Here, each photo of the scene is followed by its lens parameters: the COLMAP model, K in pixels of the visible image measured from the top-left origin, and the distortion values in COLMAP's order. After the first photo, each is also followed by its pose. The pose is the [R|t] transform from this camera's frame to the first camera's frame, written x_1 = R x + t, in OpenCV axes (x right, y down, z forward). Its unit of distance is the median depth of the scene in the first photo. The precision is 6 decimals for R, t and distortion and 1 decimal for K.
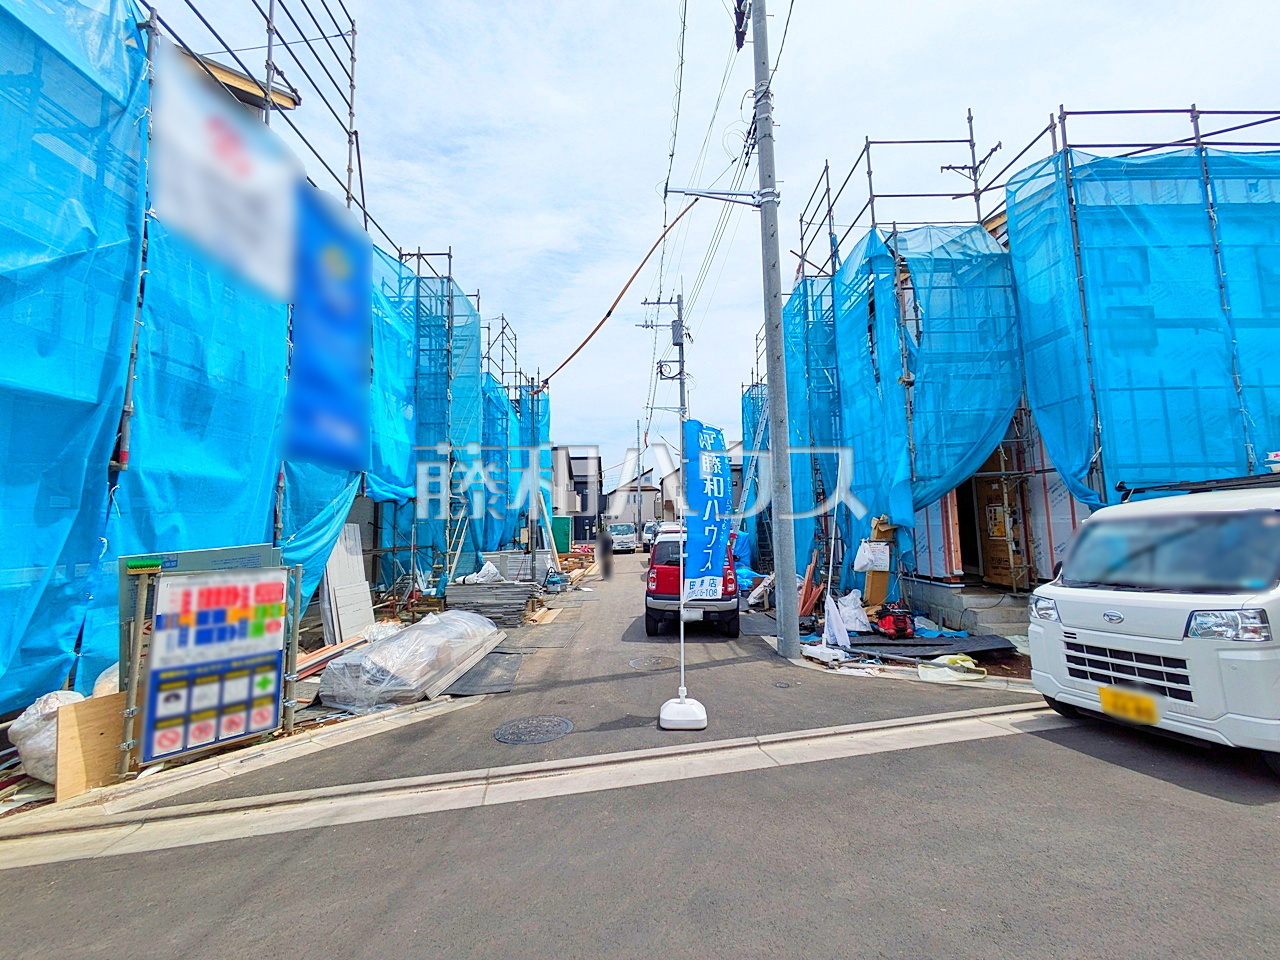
lens RADIAL K [[502.2, 0, 643.2], [0, 502.2, 480.8], [0, 0, 1]] dist [0.001917, 0.000285]
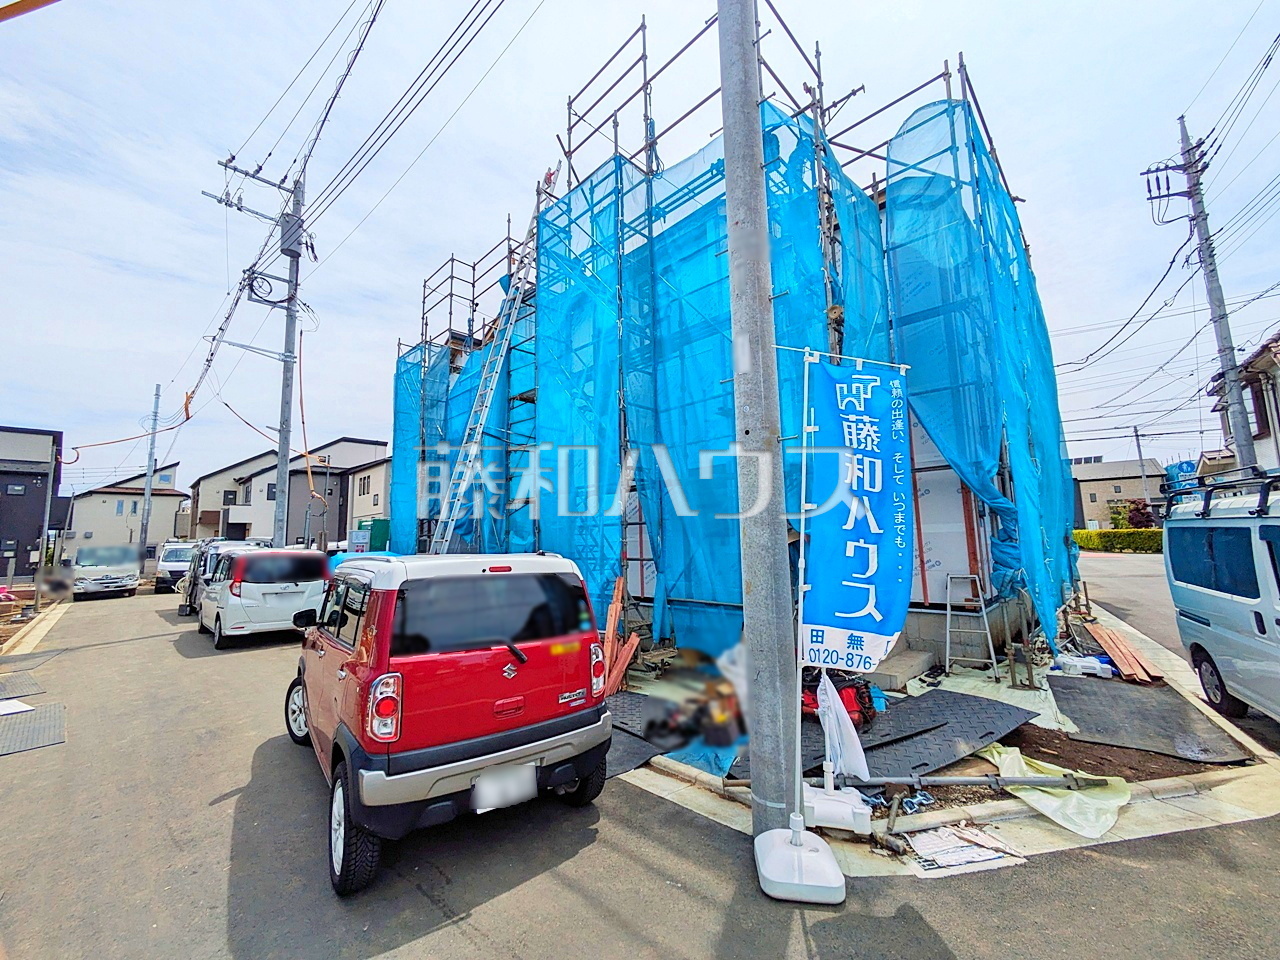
lens RADIAL K [[502.2, 0, 643.2], [0, 502.2, 480.8], [0, 0, 1]] dist [0.001917, 0.000285]
pose [[0.705305, 0.082568, 0.704079, -0.108904], [-0.052378, 0.996549, -0.064397, 0.076542], [-0.706966, 0.008542, 0.707196, 0.733633]]
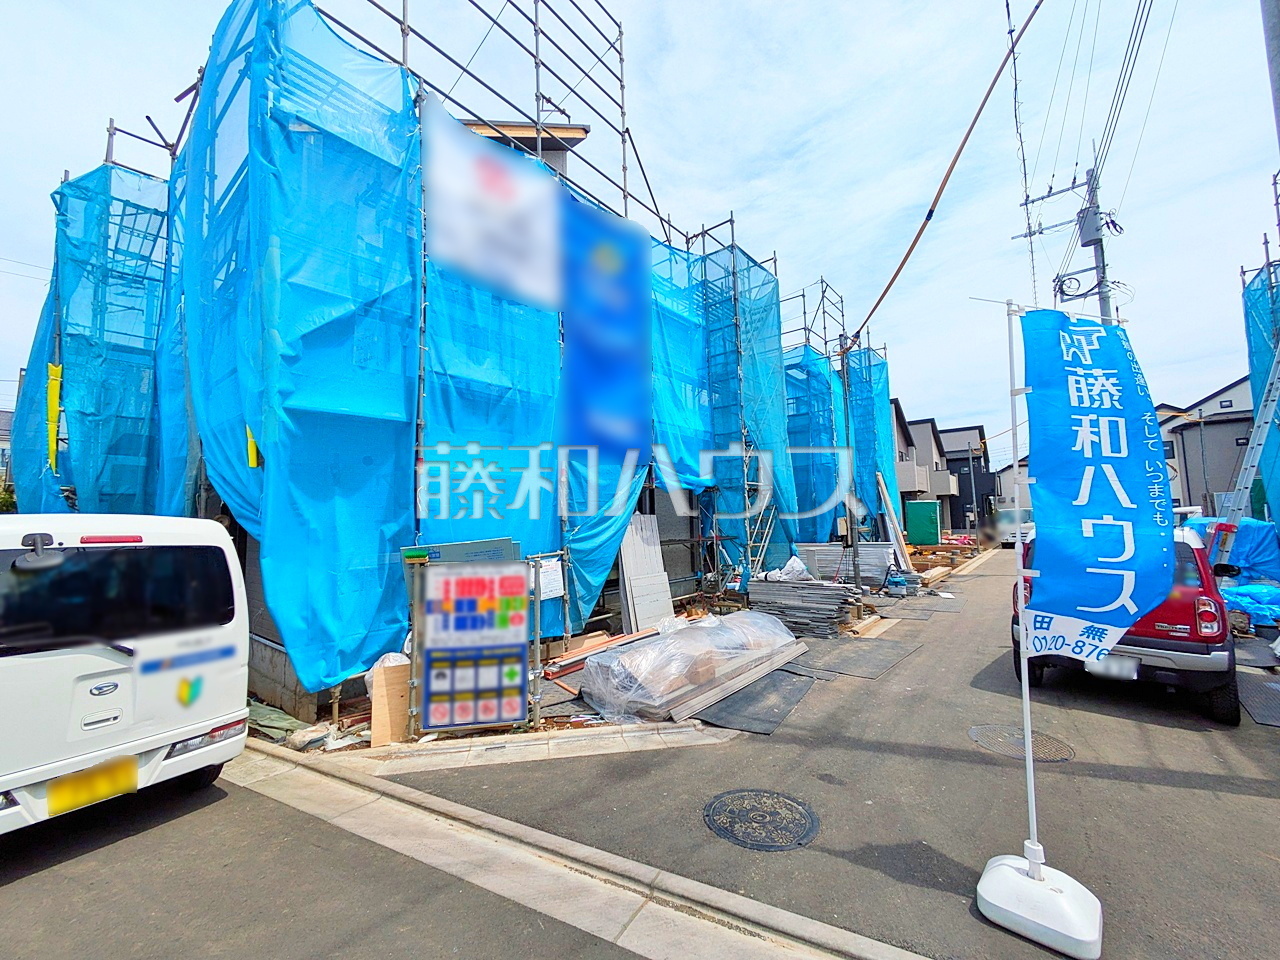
lens RADIAL K [[504.8, 0, 642.5], [0, 504.8, 478.4], [0, 0, 1]] dist [0.001624, 0.000544]
pose [[0.766249, -0.054097, -0.640263, 0.072705], [0.068083, 0.997676, -0.002816, 0.015186], [0.638927, -0.041433, 0.768151, 0.226209]]
